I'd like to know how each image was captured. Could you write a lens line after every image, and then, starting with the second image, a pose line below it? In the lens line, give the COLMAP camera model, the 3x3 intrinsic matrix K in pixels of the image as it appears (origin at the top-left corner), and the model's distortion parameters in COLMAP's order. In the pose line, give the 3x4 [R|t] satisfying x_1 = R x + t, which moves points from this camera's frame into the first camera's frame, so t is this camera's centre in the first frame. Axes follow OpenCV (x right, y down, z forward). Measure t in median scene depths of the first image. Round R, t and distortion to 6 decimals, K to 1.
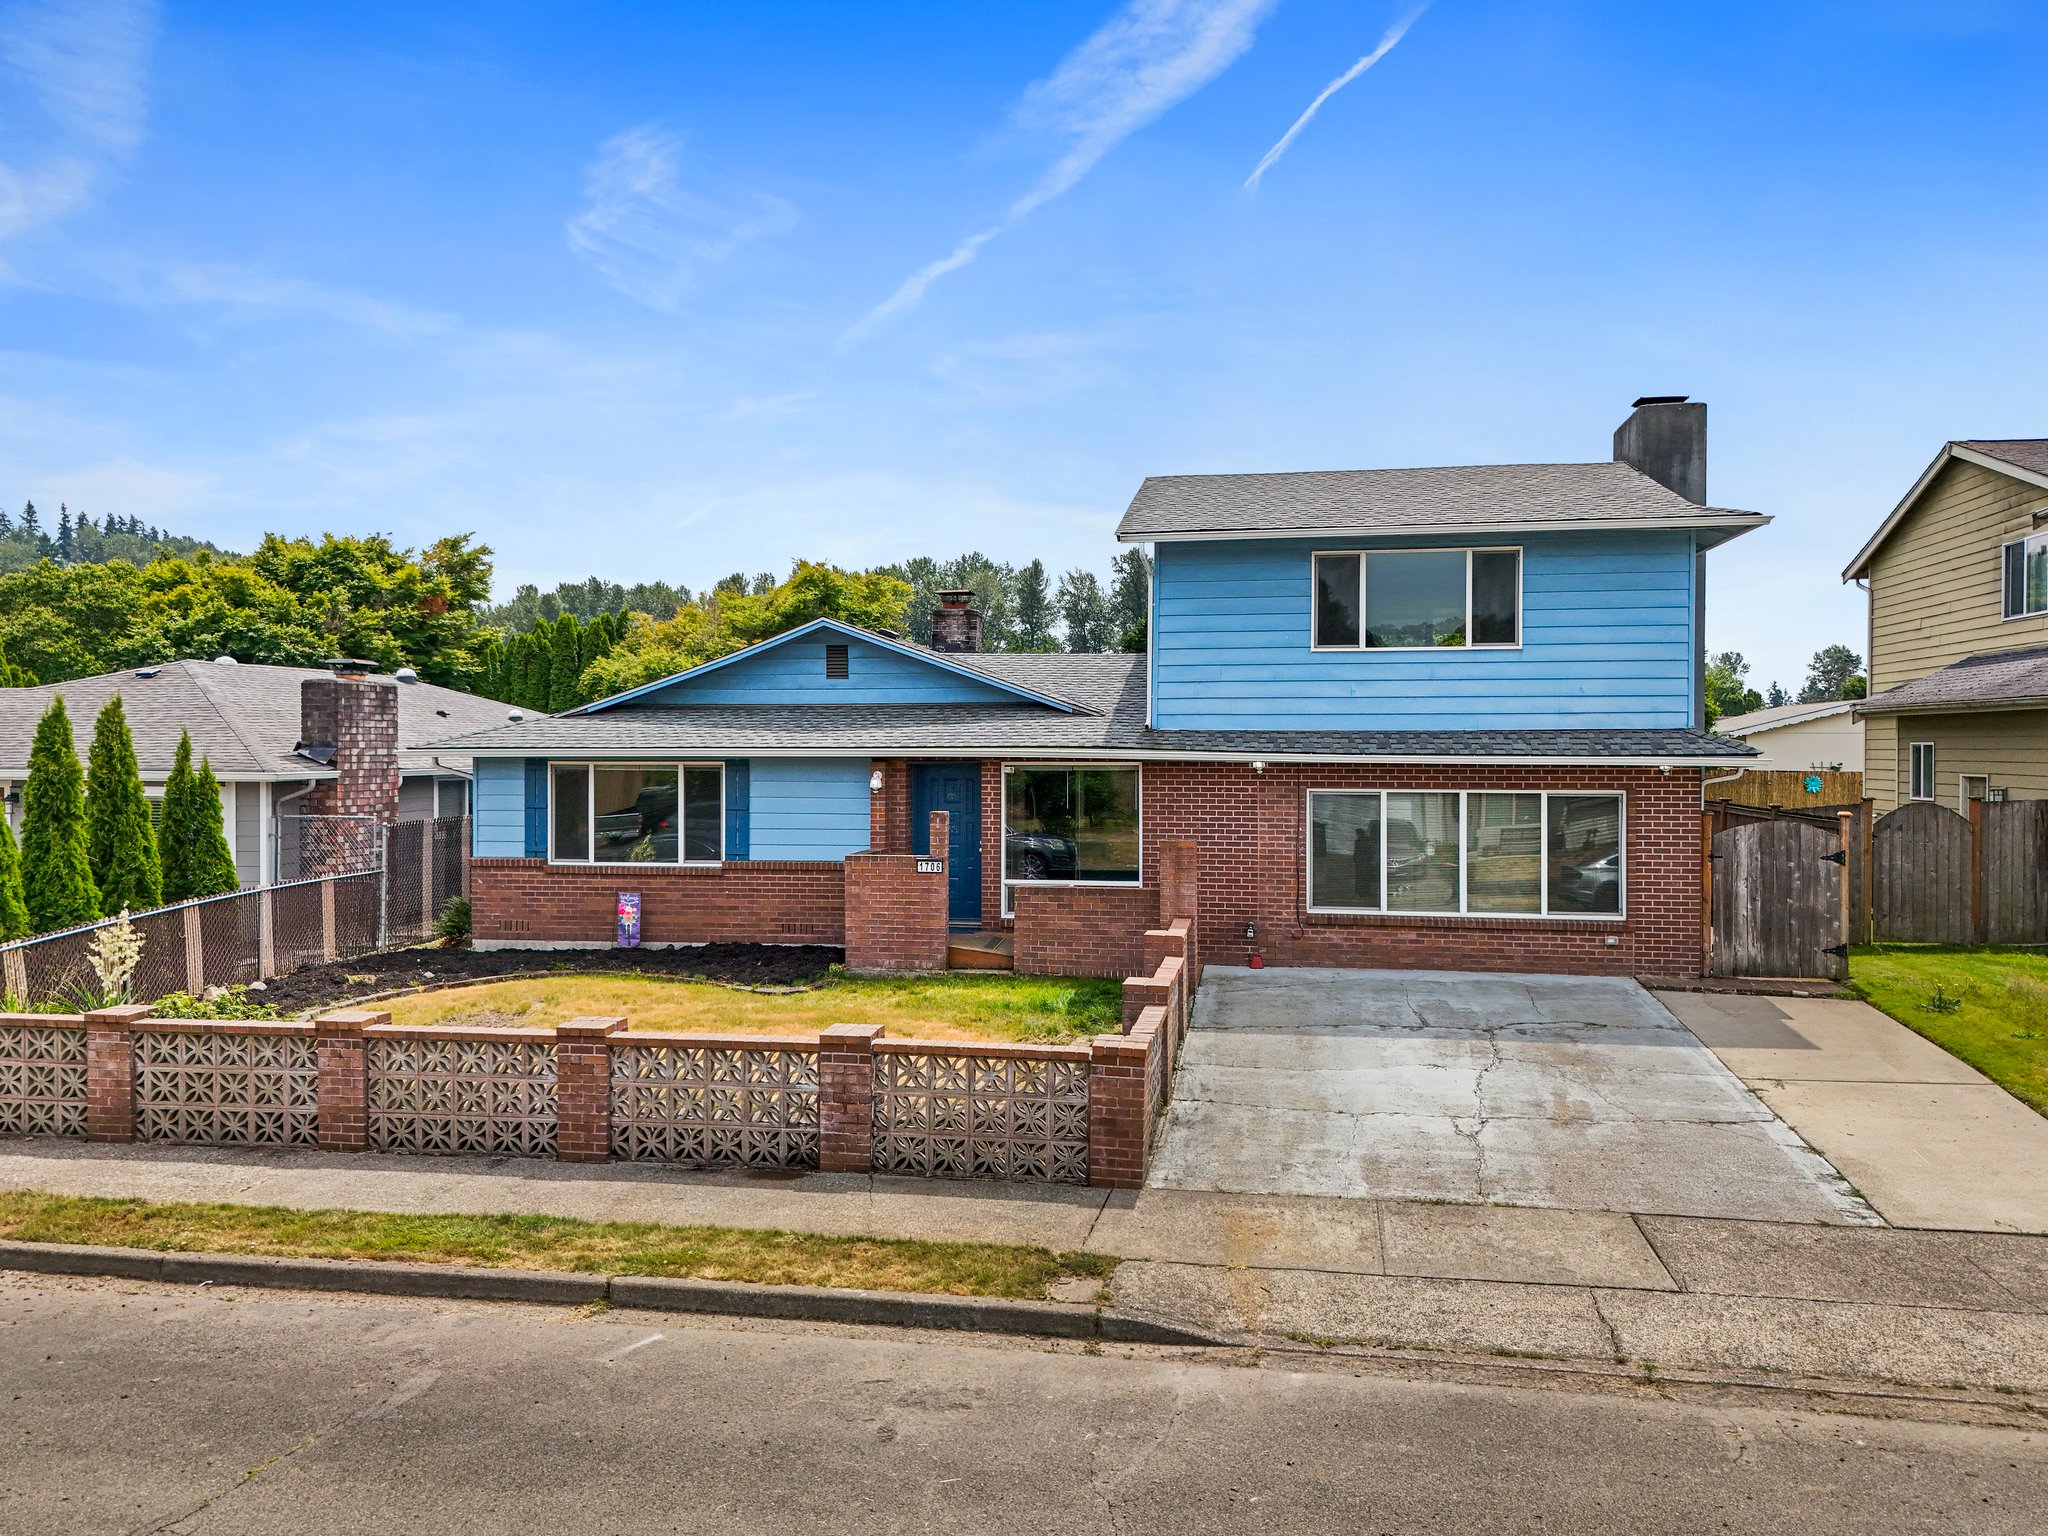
lens RADIAL K [[1531.1, 0, 1024.0], [0, 1531.1, 768.0], [0, 0, 1]] dist [0.060409, -0.049647]
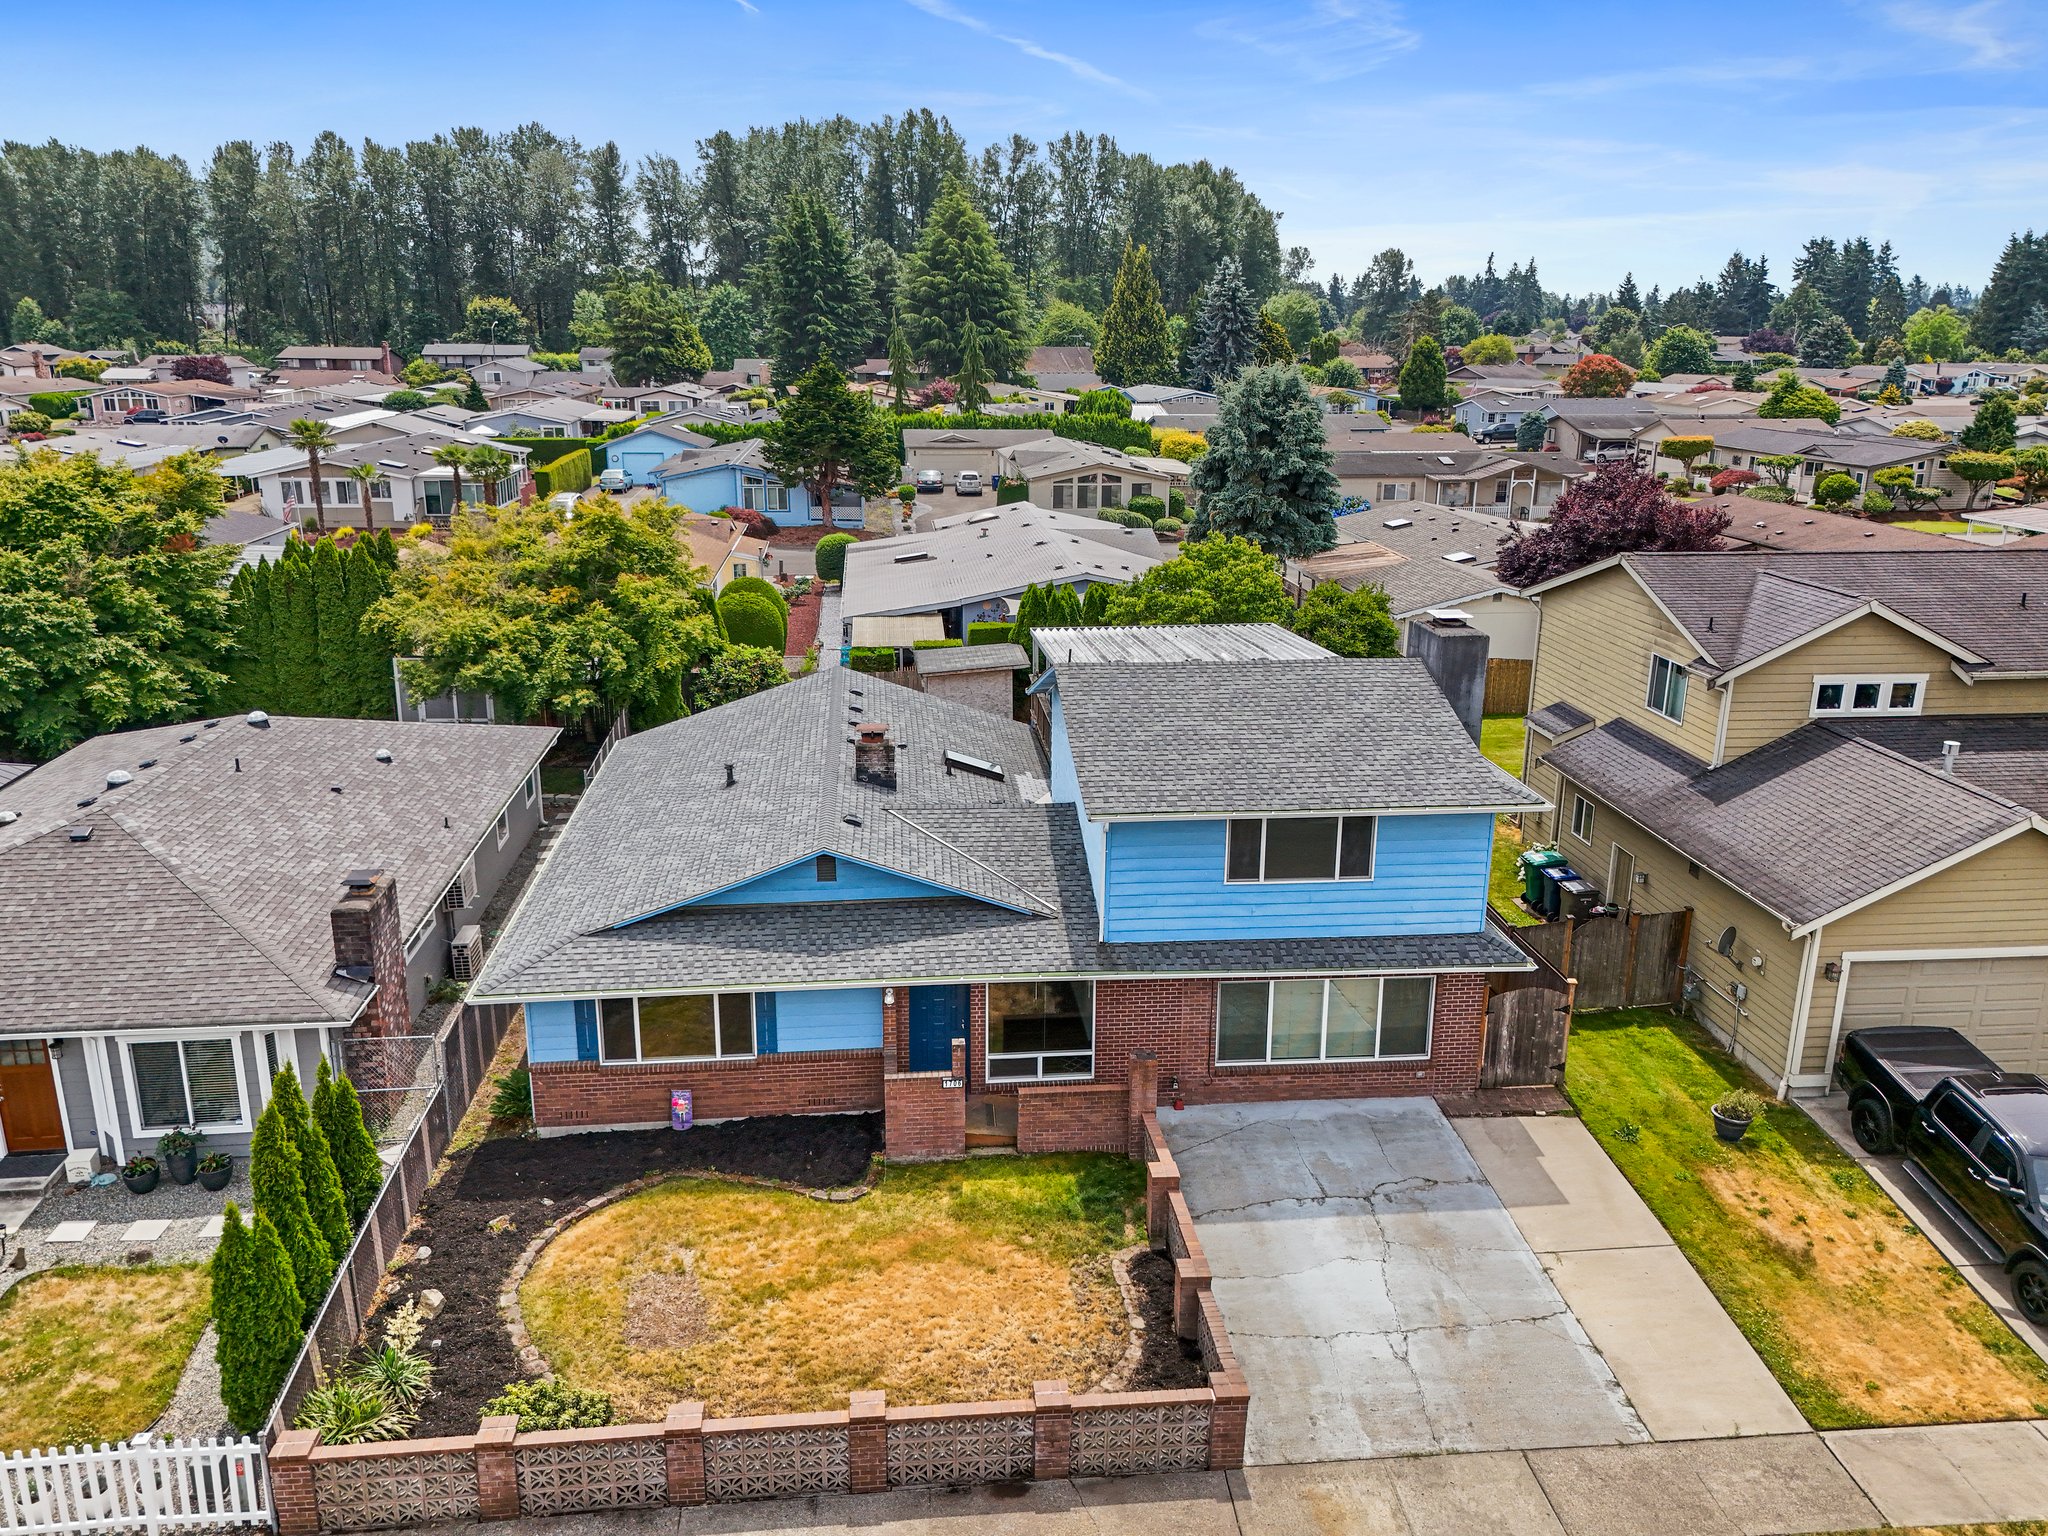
lens RADIAL K [[1538.7, 0, 1024.0], [0, 1538.7, 768.0], [0, 0, 1]] dist [0.063219, -0.057918]
pose [[0.964428, -0.068800, 0.255237, -0.311039], [-0.002345, 0.963272, 0.268518, -0.530488], [-0.264337, -0.259565, 0.928845, -0.156546]]
